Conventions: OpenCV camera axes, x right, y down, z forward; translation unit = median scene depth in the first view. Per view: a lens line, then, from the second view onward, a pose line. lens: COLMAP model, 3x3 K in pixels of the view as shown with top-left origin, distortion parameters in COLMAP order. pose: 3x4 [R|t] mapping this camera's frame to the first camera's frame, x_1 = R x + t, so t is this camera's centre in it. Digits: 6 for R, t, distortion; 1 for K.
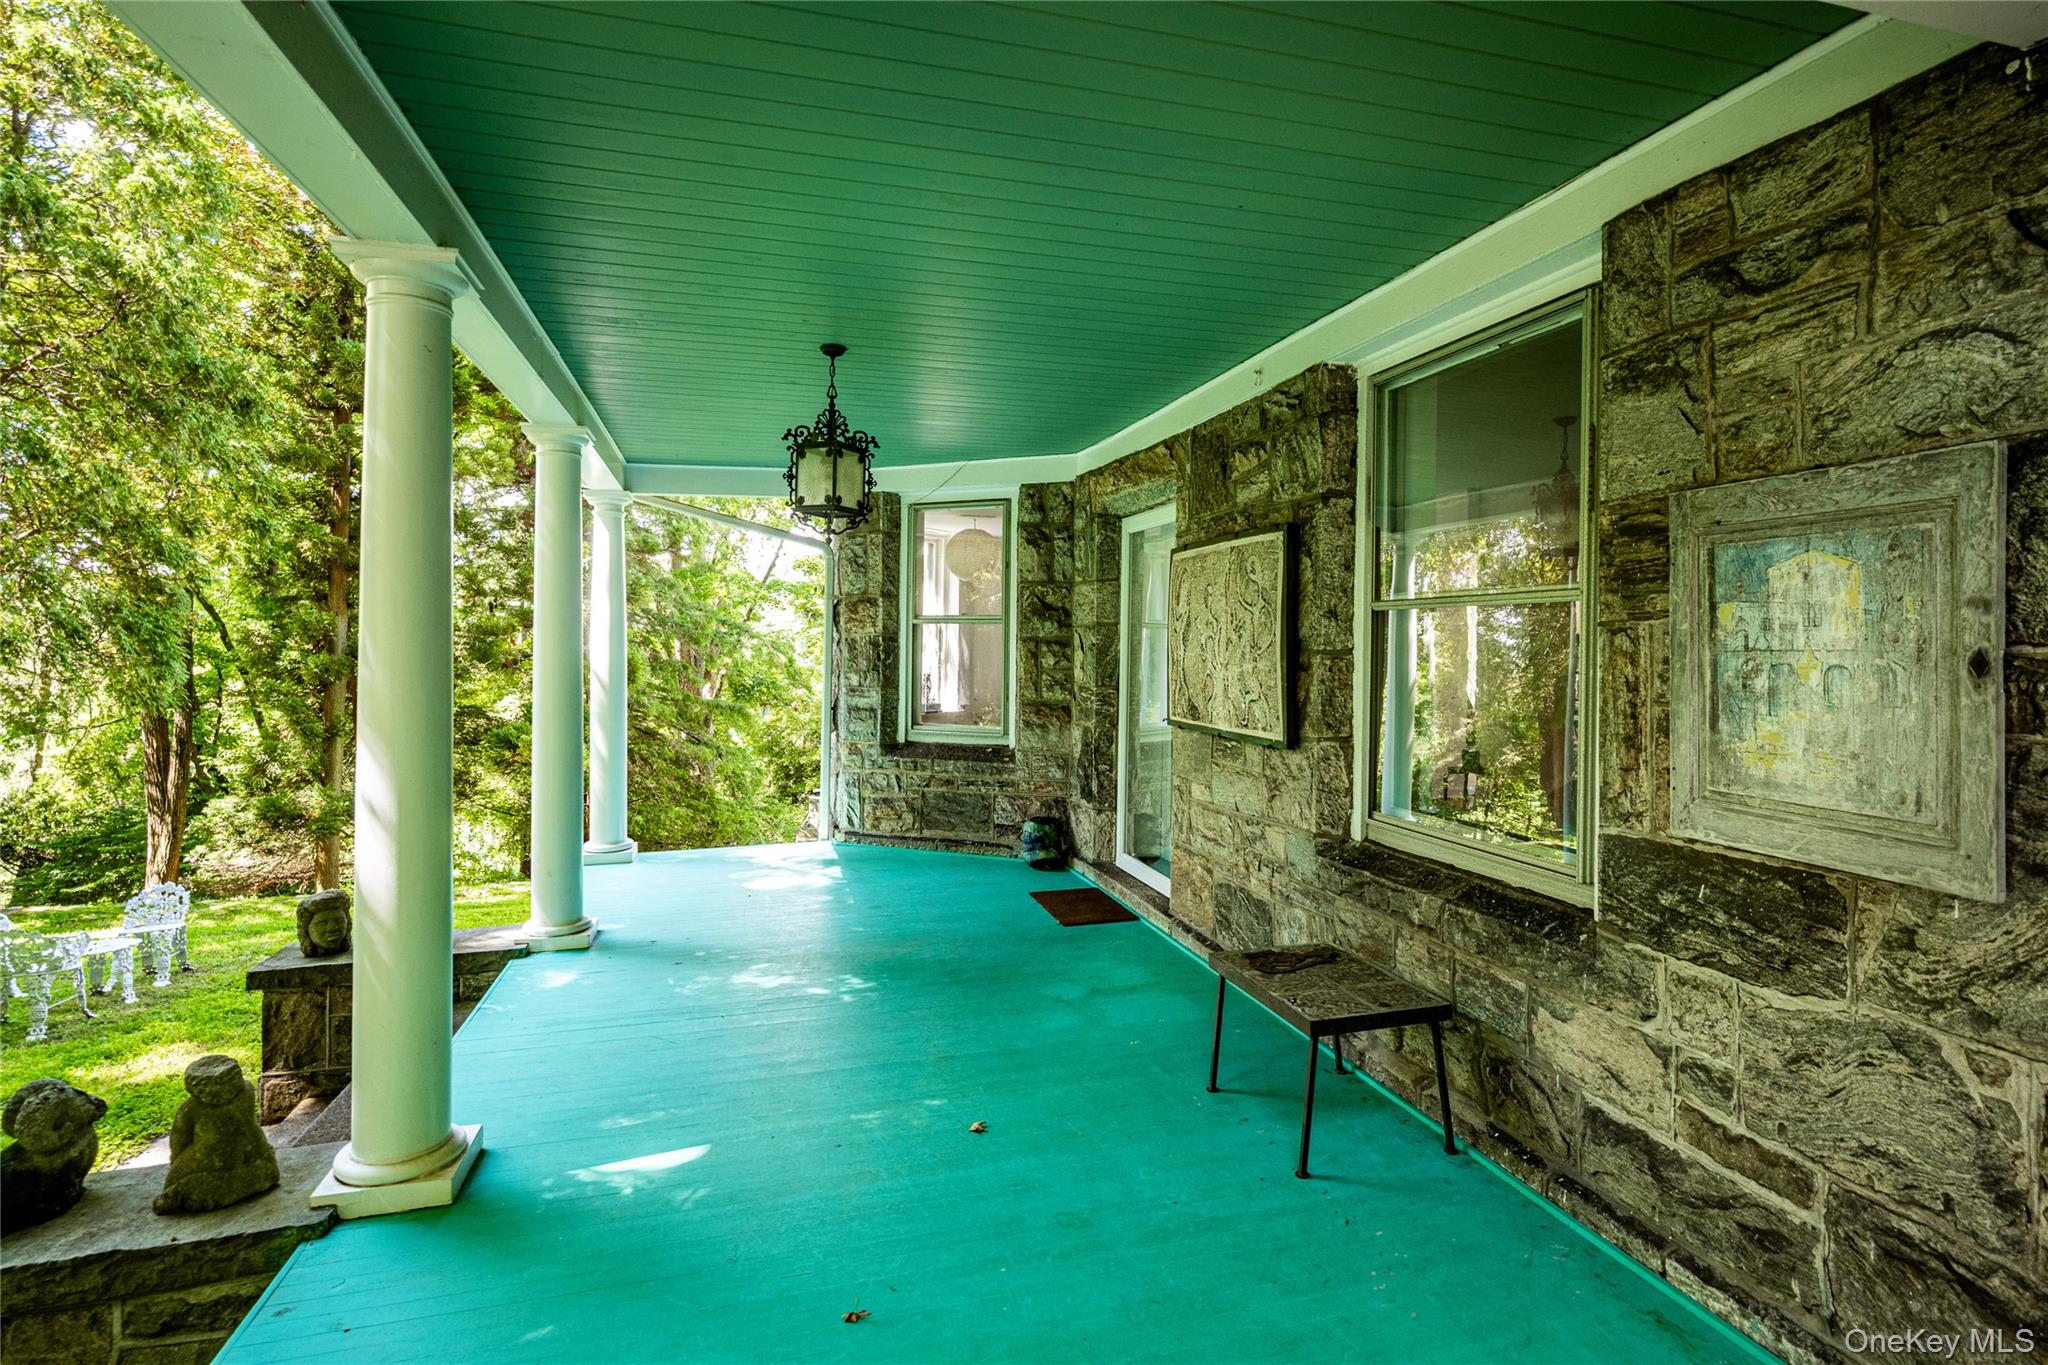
lens RADIAL K [[1000.0, 0, 1037.3], [0, 1000.0, 647.8], [0, 0, 1]] dist [-0.000650, -0.000014]
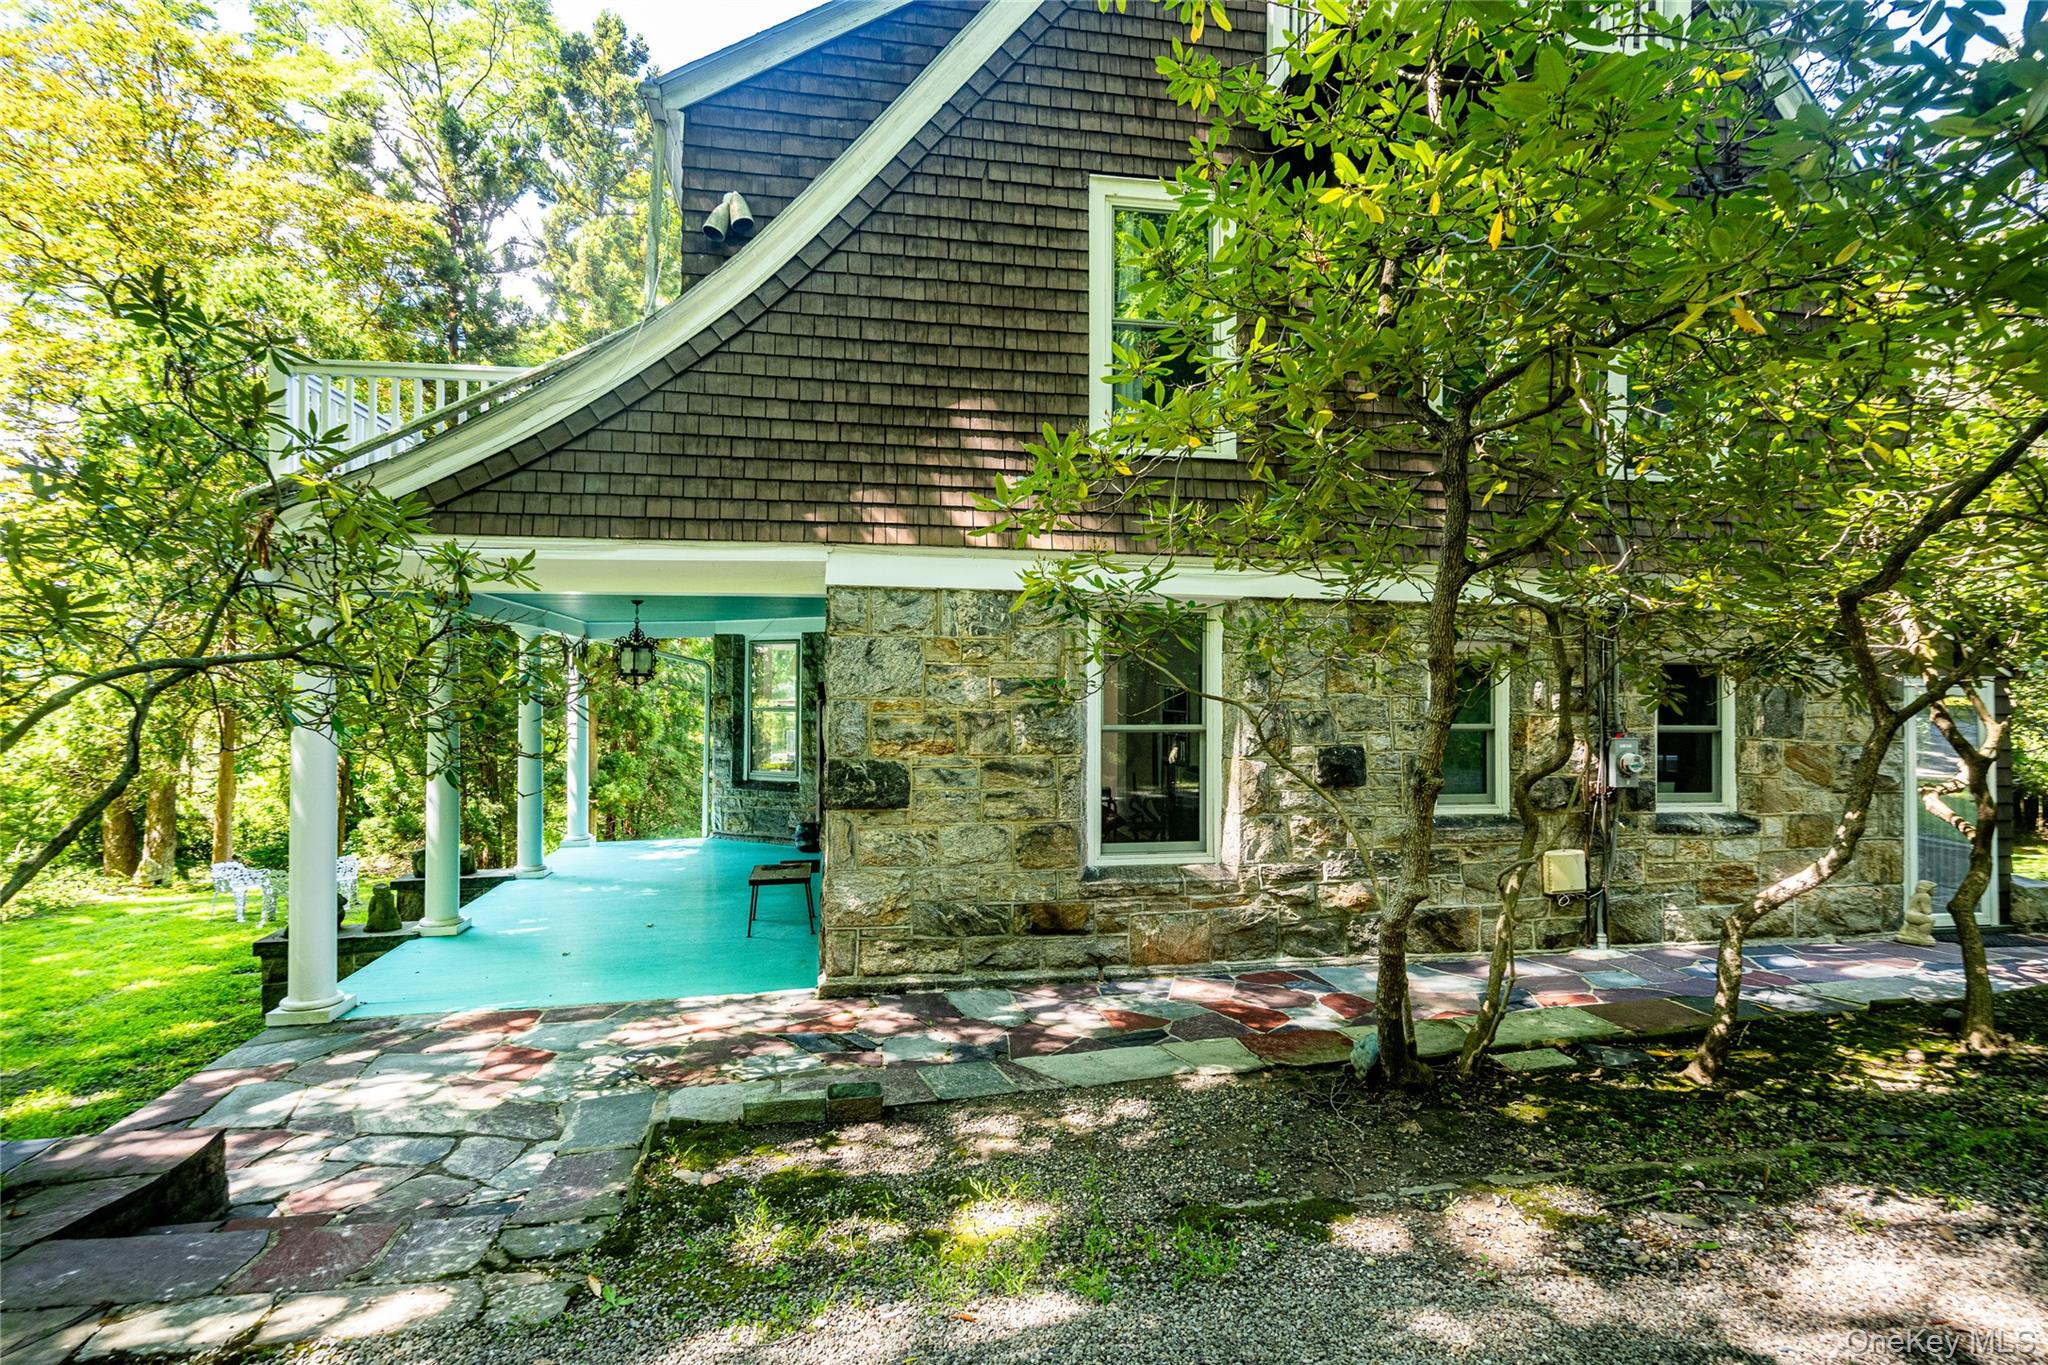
lens RADIAL K [[1000.0, 0, 1023.6], [0, 1000.0, 680.9], [0, 0, 1]] dist [-0.000650, -0.000014]
pose [[0.995080, -0.003958, -0.098996, 0.509208], [0.003104, 0.999957, -0.008787, -0.058898], [0.099026, 0.008436, 0.995049, -0.657888]]
